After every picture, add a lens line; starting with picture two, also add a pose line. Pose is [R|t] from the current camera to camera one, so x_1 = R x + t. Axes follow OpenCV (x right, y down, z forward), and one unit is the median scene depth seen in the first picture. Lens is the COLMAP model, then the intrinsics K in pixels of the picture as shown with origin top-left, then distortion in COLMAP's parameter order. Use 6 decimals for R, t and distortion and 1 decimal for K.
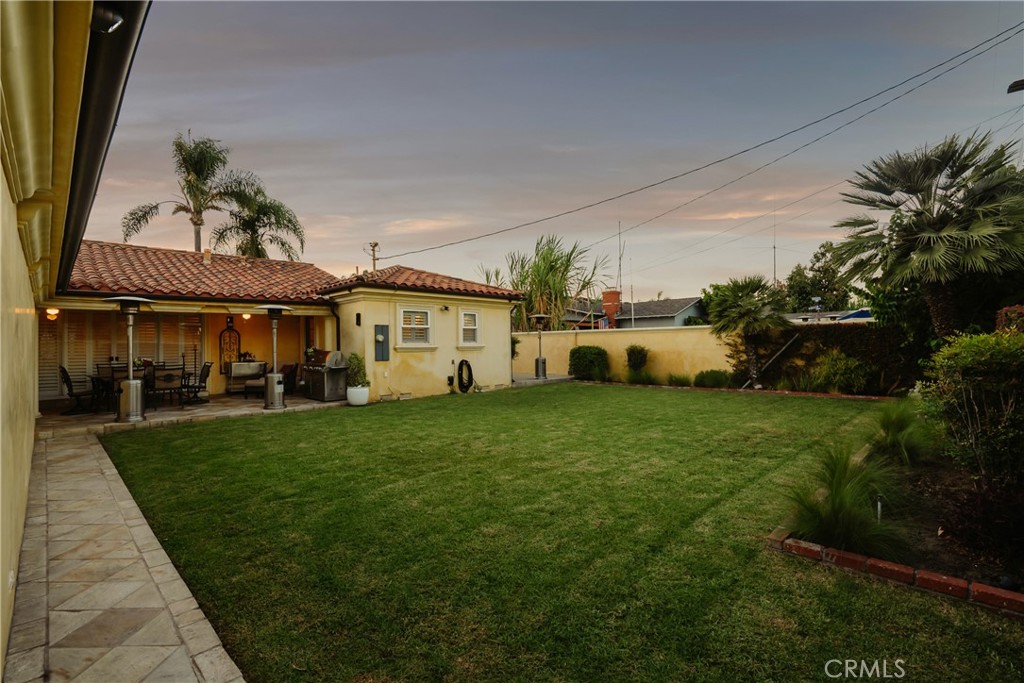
lens RADIAL K [[477.9, 0, 512.0], [0, 477.9, 341.5], [0, 0, 1]] dist [-0.031134, 0.000594]
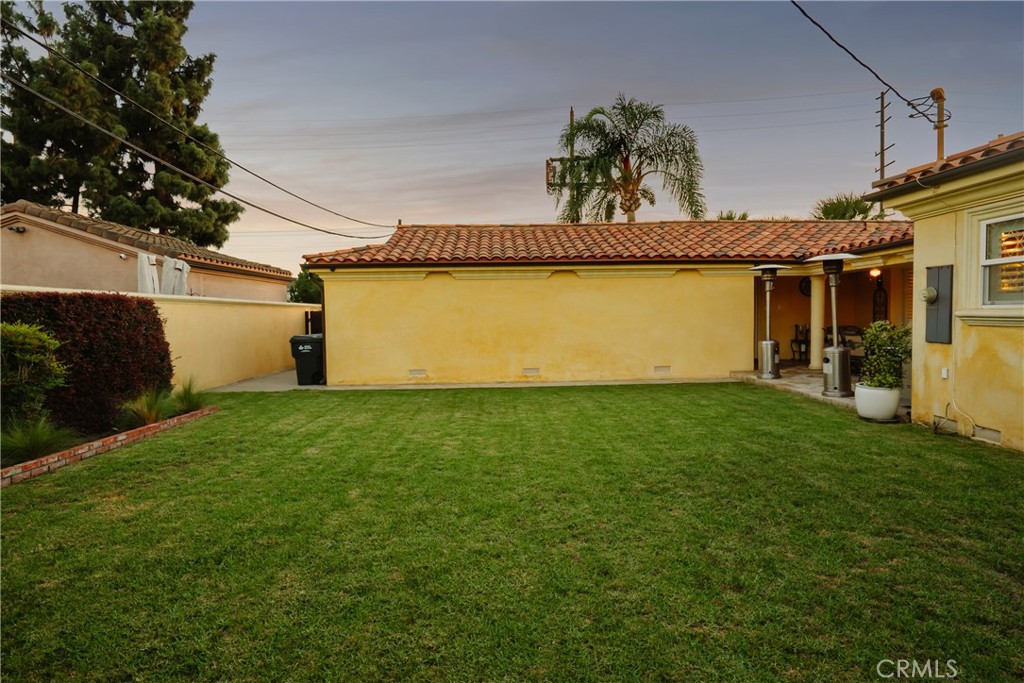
lens RADIAL K [[593.2, 0, 507.5], [0, 593.2, 340.9], [0, 0, 1]] dist [0.002871, 0.002137]
pose [[-0.692605, 0.057181, -0.719047, 0.428751], [0.032896, 0.998320, 0.047702, -0.003305], [0.720566, 0.009385, -0.693322, 1.072145]]
